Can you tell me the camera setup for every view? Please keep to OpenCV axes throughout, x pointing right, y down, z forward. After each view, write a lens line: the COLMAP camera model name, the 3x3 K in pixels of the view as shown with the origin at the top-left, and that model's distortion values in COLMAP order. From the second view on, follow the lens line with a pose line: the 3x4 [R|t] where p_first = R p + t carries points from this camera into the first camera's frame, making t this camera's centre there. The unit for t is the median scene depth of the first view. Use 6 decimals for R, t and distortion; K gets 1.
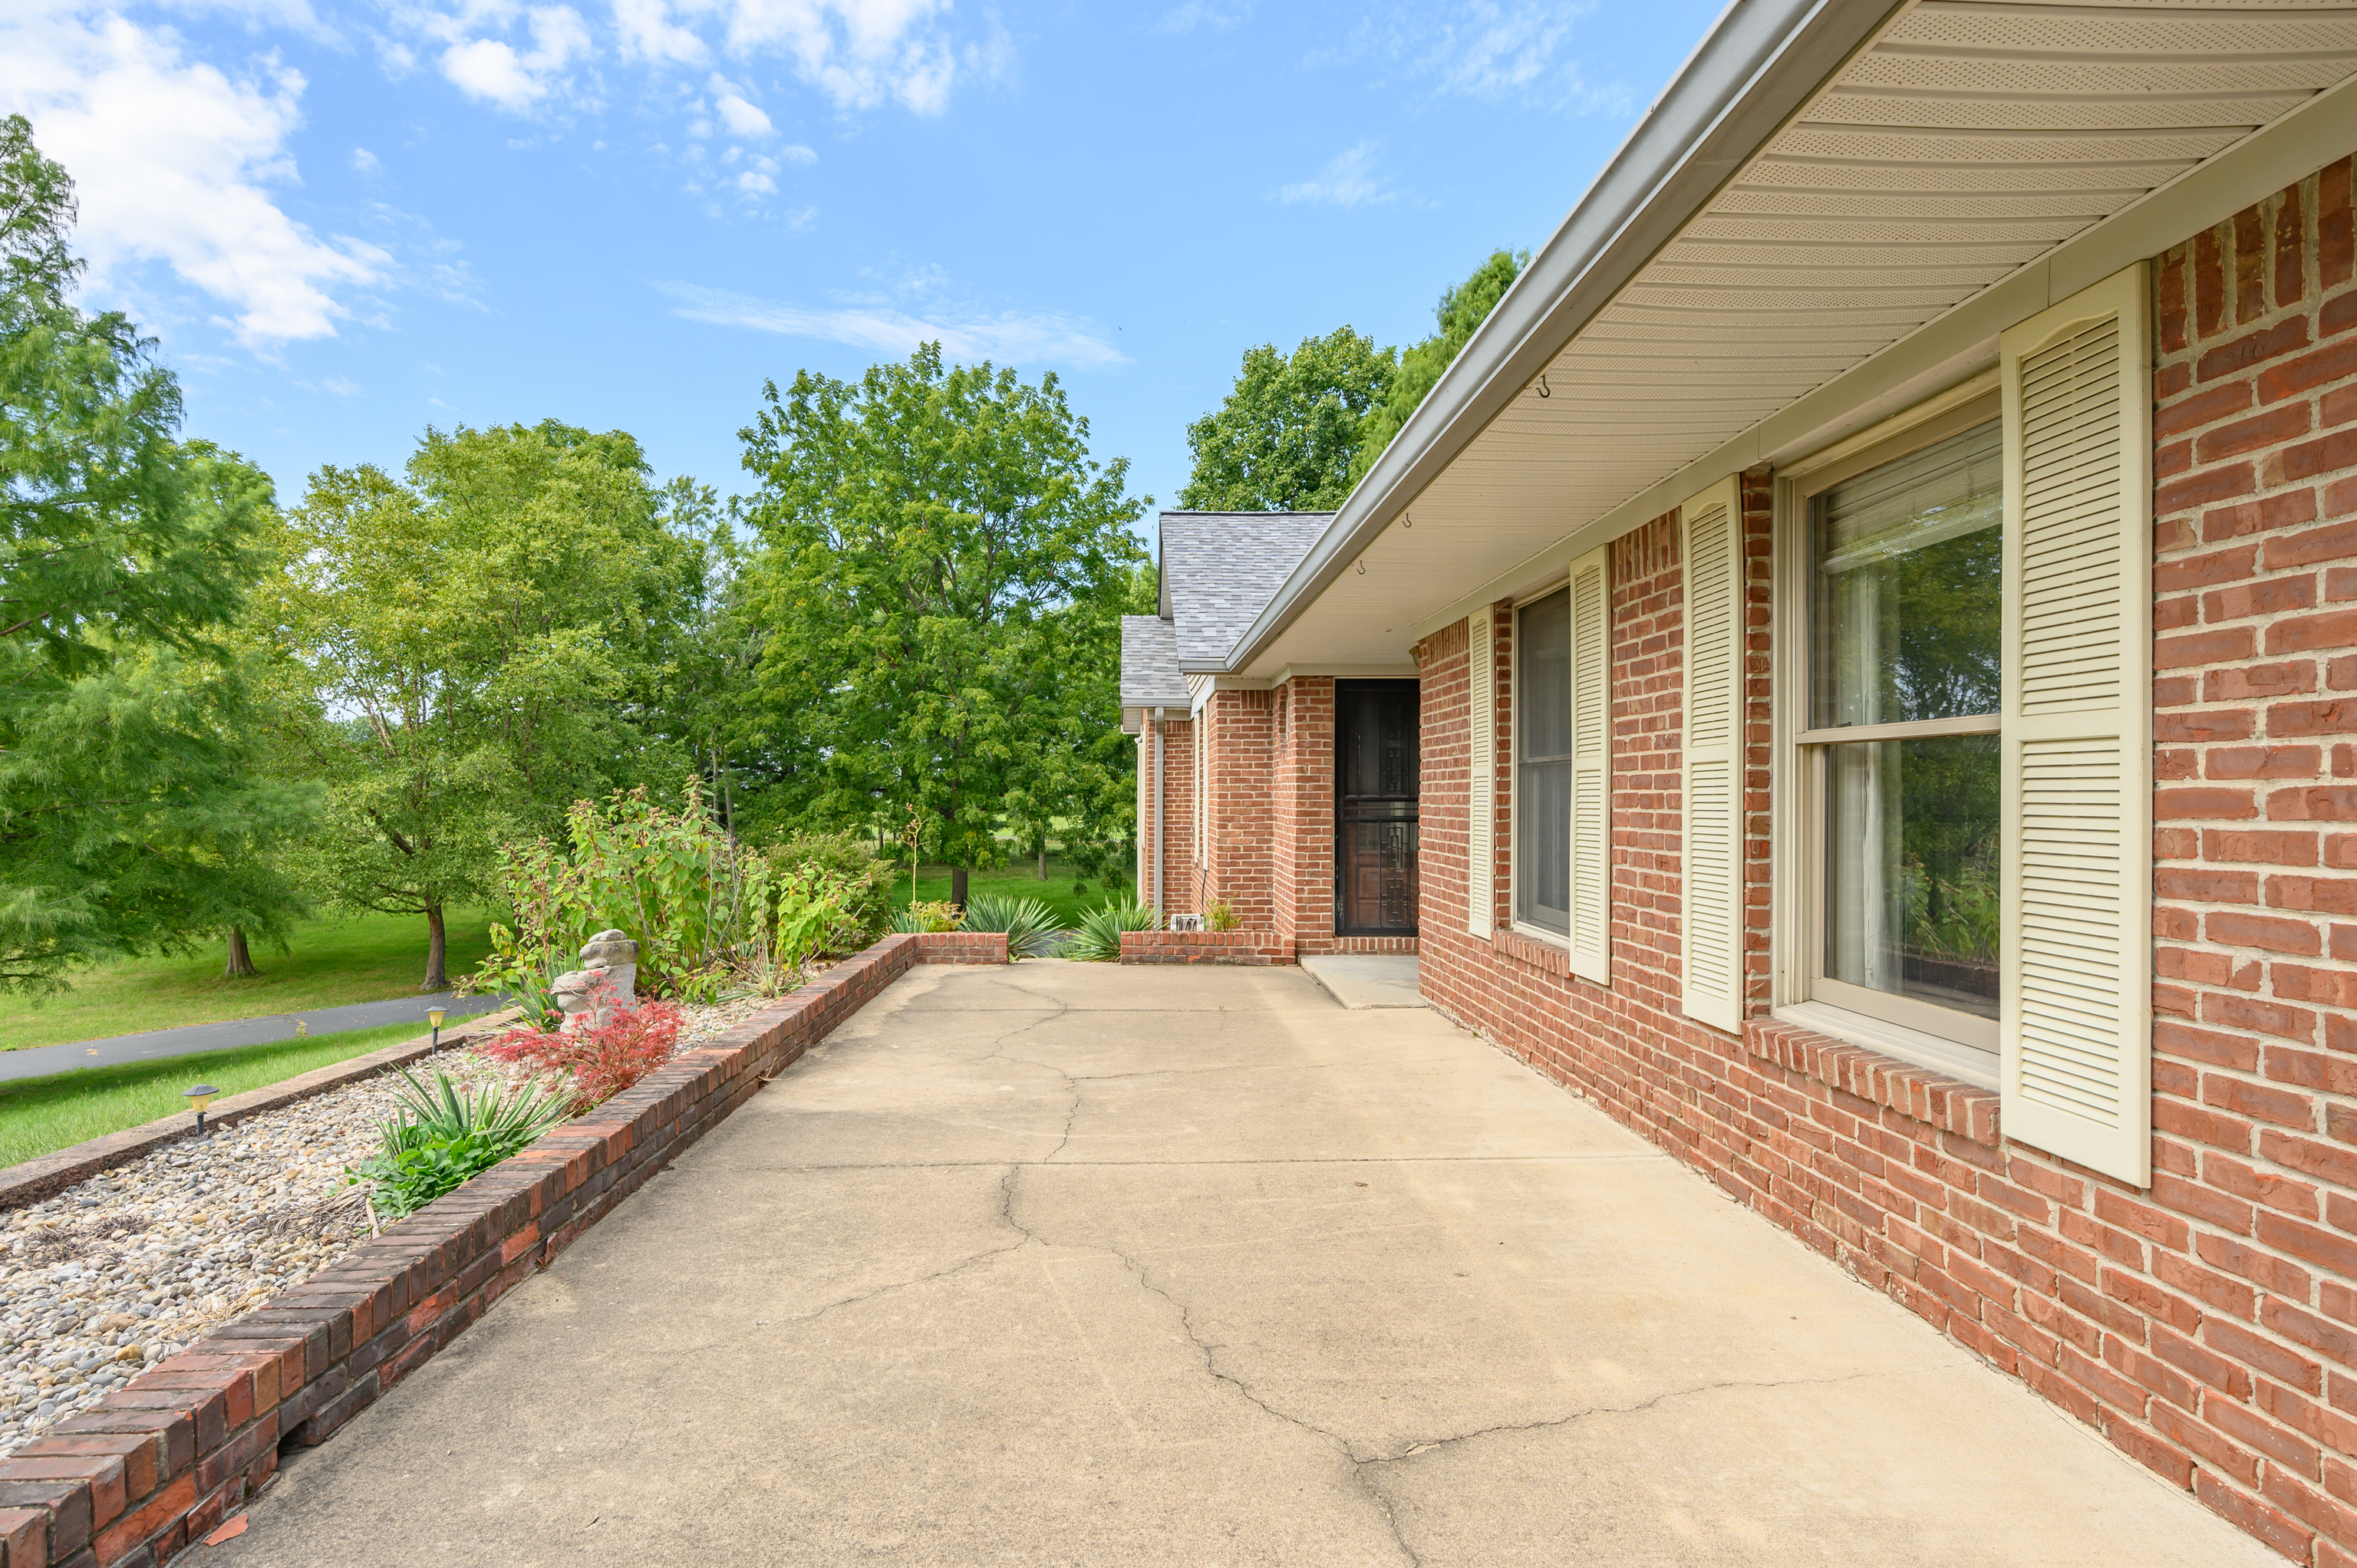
lens RADIAL K [[1185.4, 0, 1178.5], [0, 1185.4, 784.0], [0, 0, 1]] dist [0.004761, 0.000783]
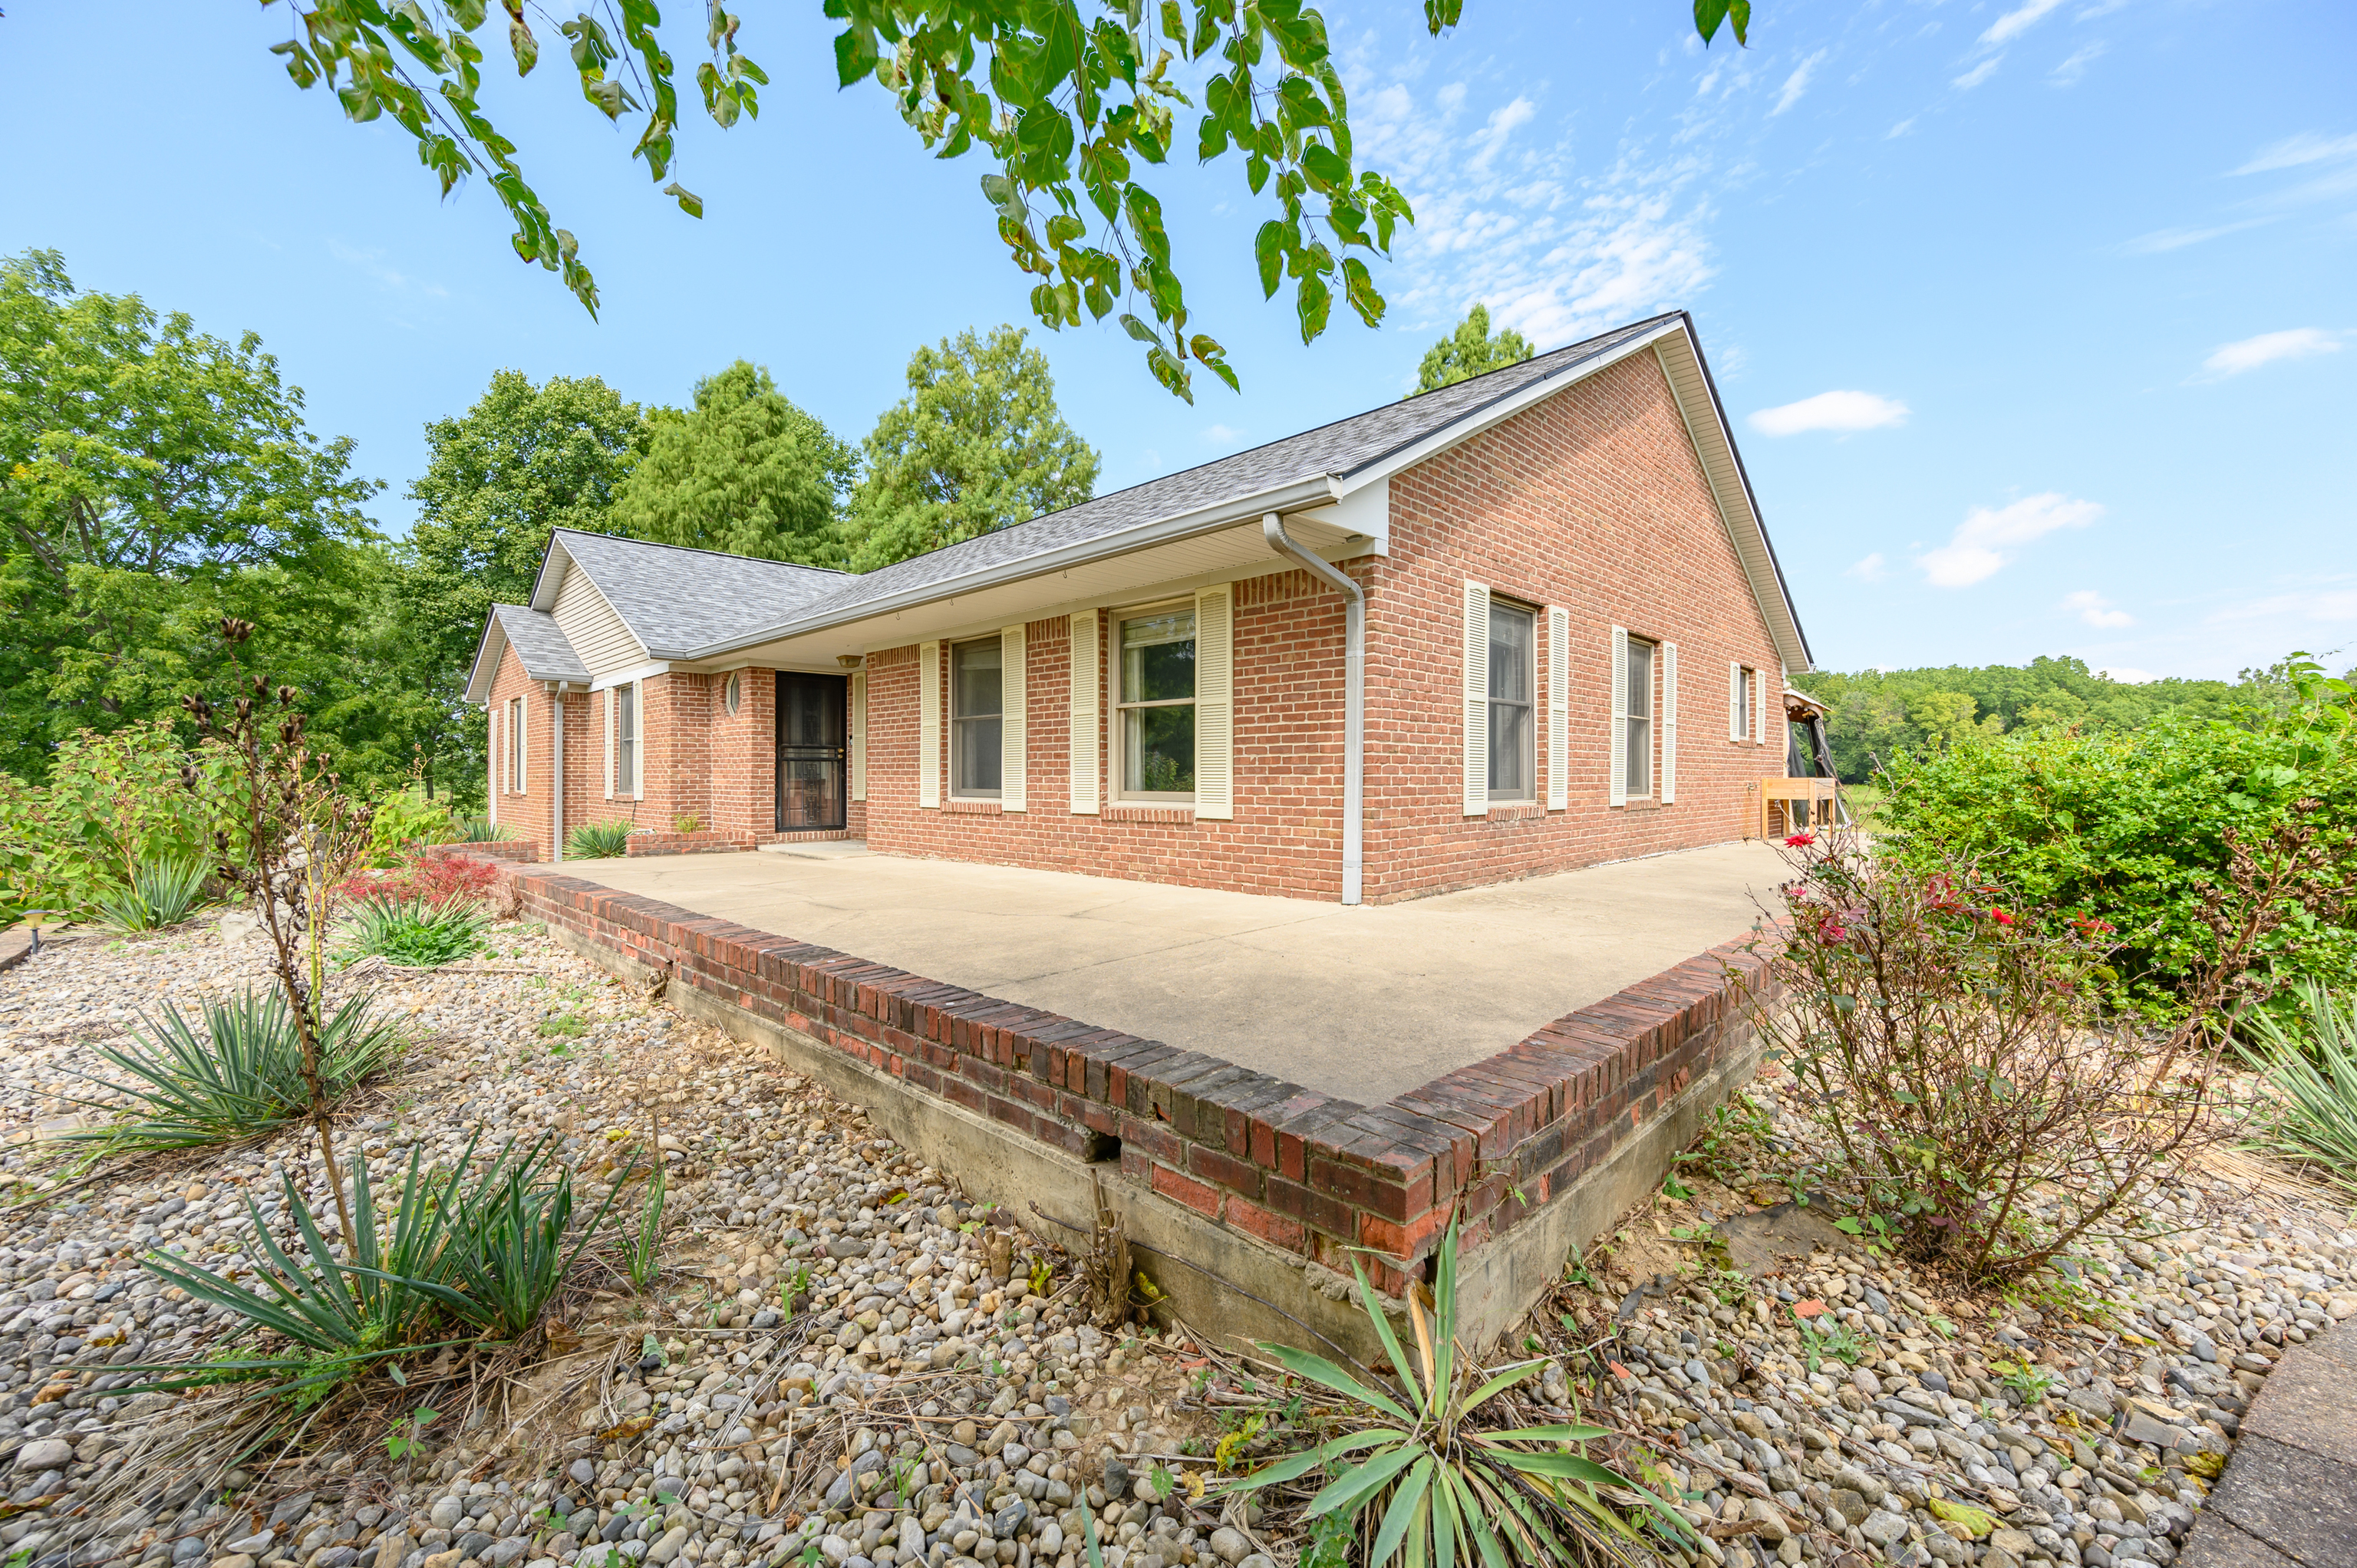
lens RADIAL K [[936.2, 0, 1178.5], [0, 936.2, 784.0], [0, 0, 1]] dist [-0.001376, -0.000256]
pose [[0.697505, -0.010544, 0.716503, -0.394585], [0.000884, 0.999904, 0.013854, 0.047065], [-0.716580, -0.009030, 0.697447, -0.265382]]
